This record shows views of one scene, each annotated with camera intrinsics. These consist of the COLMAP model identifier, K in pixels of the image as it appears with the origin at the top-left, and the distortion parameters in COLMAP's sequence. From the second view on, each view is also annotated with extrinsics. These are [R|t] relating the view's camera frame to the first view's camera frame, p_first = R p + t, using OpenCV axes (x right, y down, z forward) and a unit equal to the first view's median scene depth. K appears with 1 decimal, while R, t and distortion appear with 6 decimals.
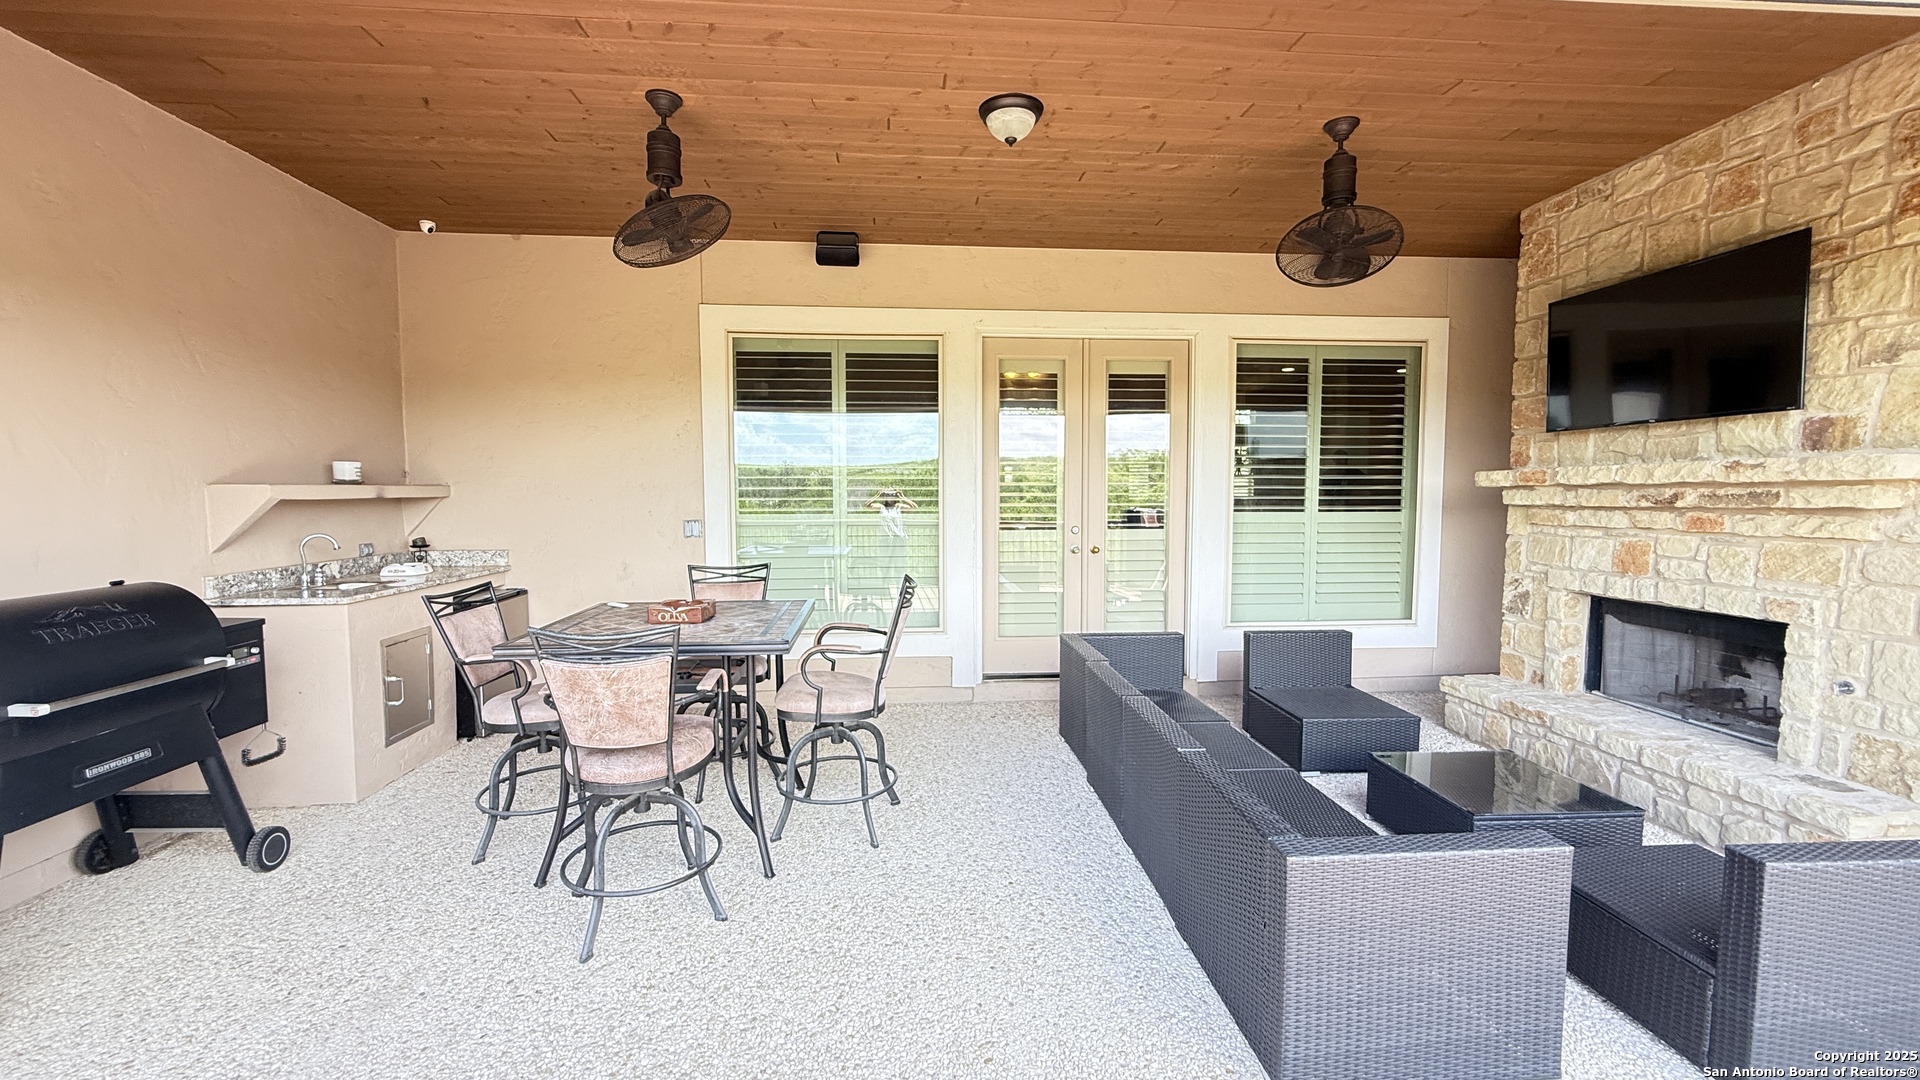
lens RADIAL K [[767.8, 0, 960.0], [0, 767.8, 540.0], [0, 0, 1]] dist [-0.001761, 0.003042]
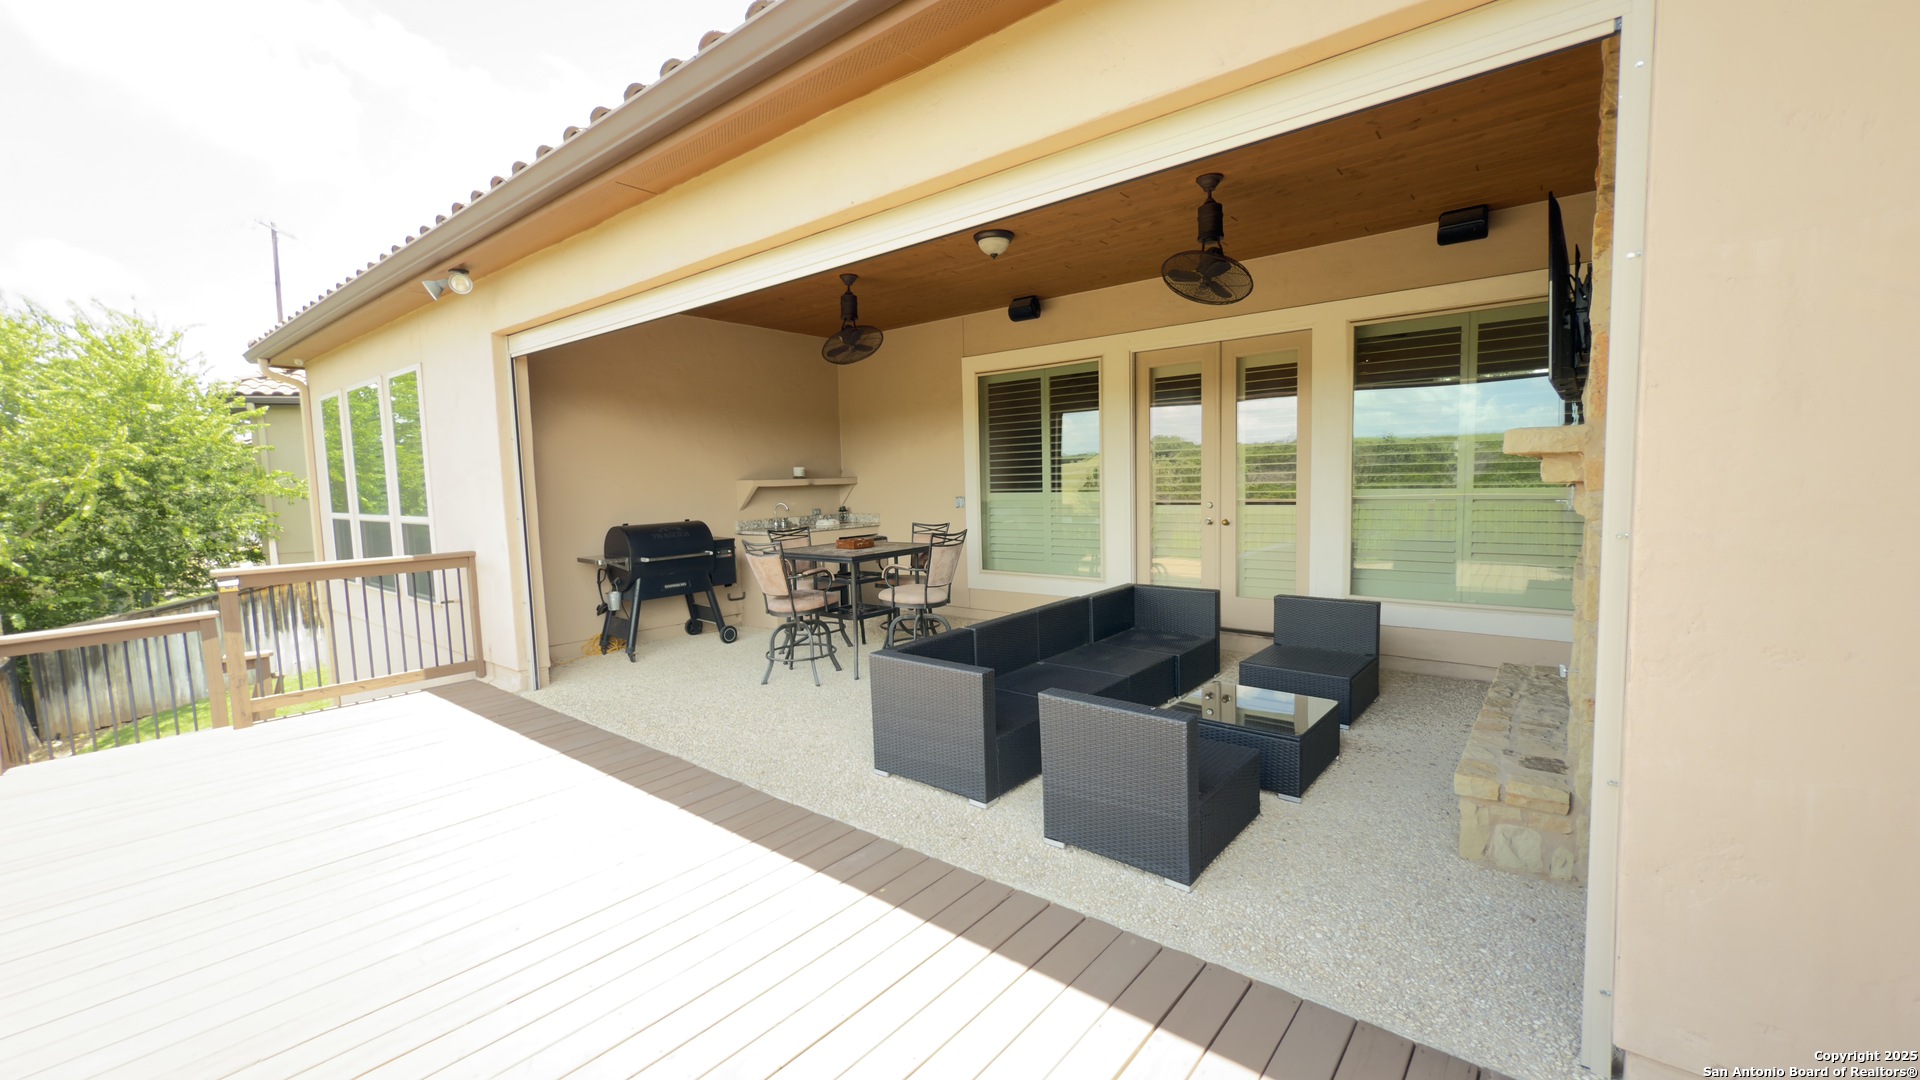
lens RADIAL K [[767.8, 0, 960.0], [0, 767.8, 540.0], [0, 0, 1]] dist [-0.001761, 0.003042]
pose [[0.721636, 0.038940, -0.691177, 1.002801], [-0.017775, 0.999130, 0.037732, 0.005363], [0.692044, -0.014943, 0.721700, -0.174777]]
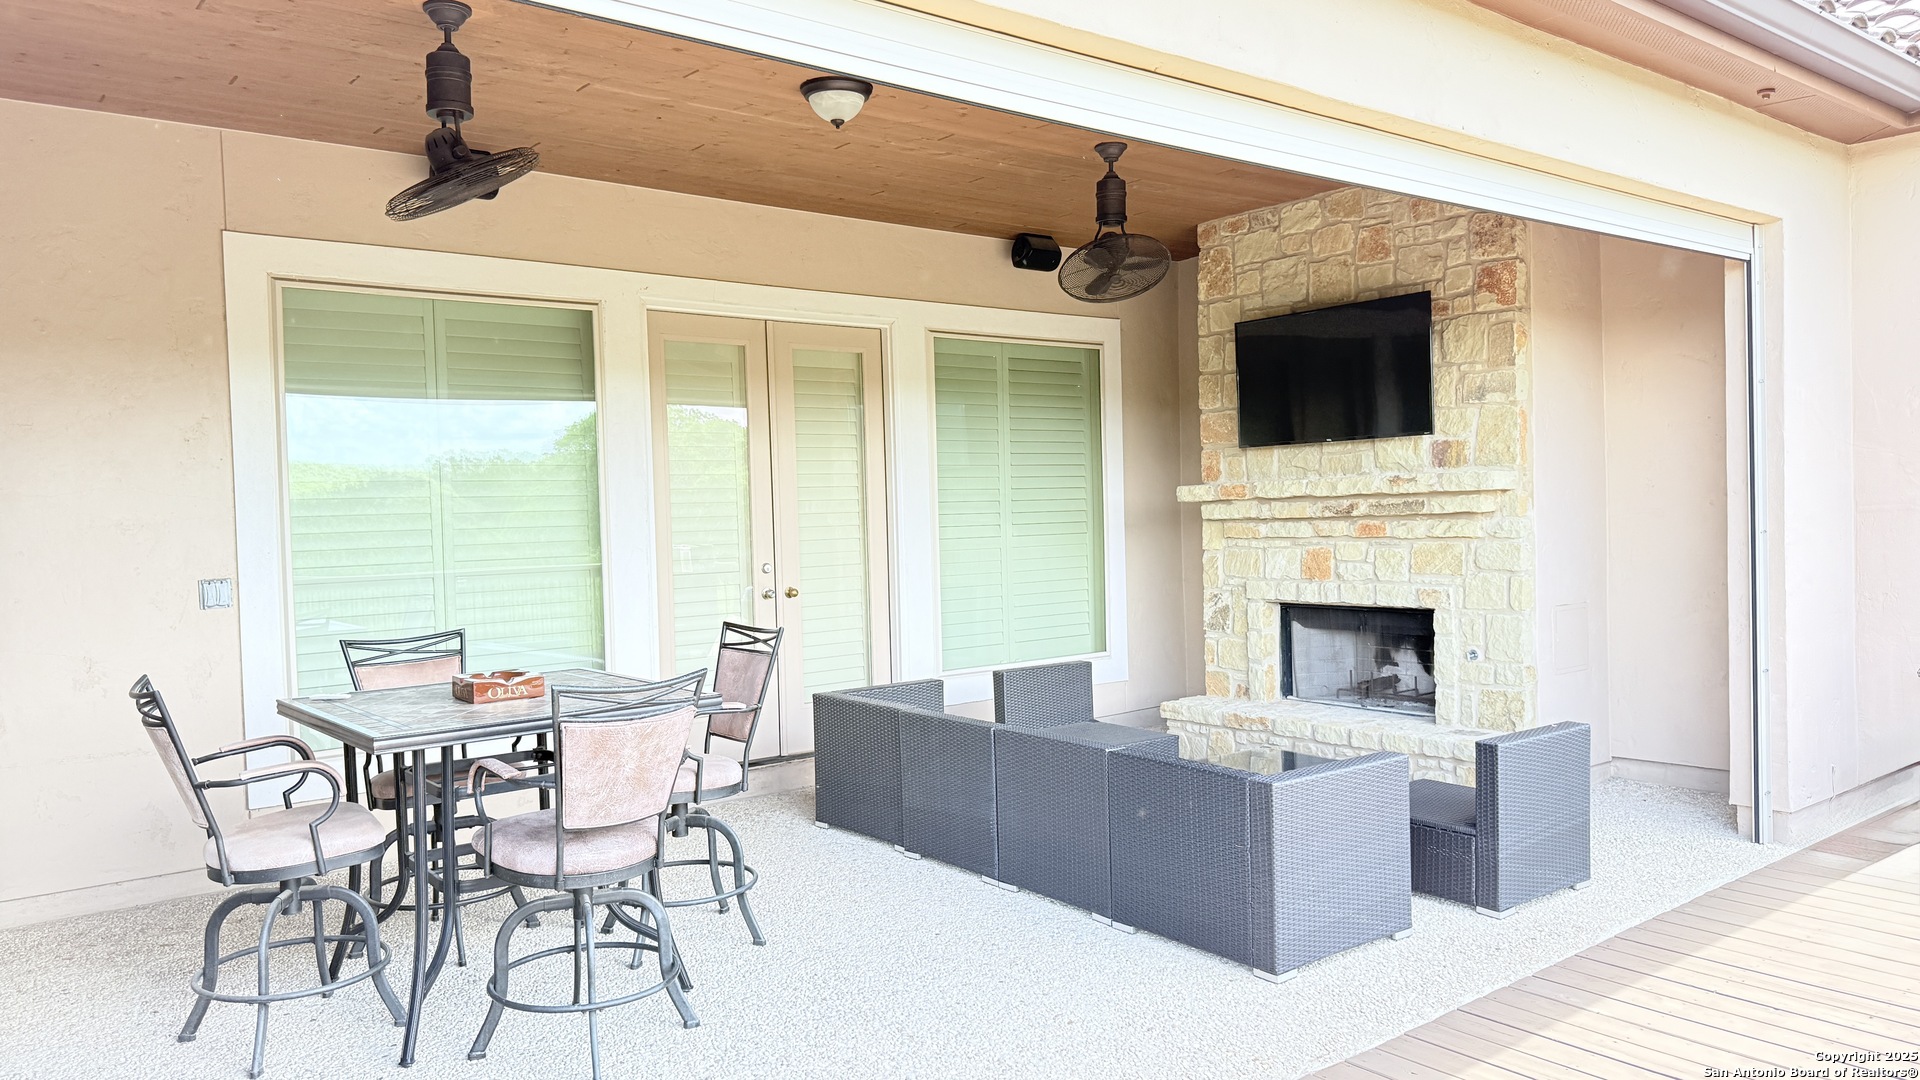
lens RADIAL K [[1346.0, 0, 957.9], [0, 1346.0, 545.3], [0, 0, 1]] dist [0.202544, -0.439539]
pose [[0.826791, -0.036347, 0.561334, -0.643903], [0.061722, 0.997747, -0.026305, 0.016479], [-0.559113, 0.056395, 0.827171, -0.319206]]
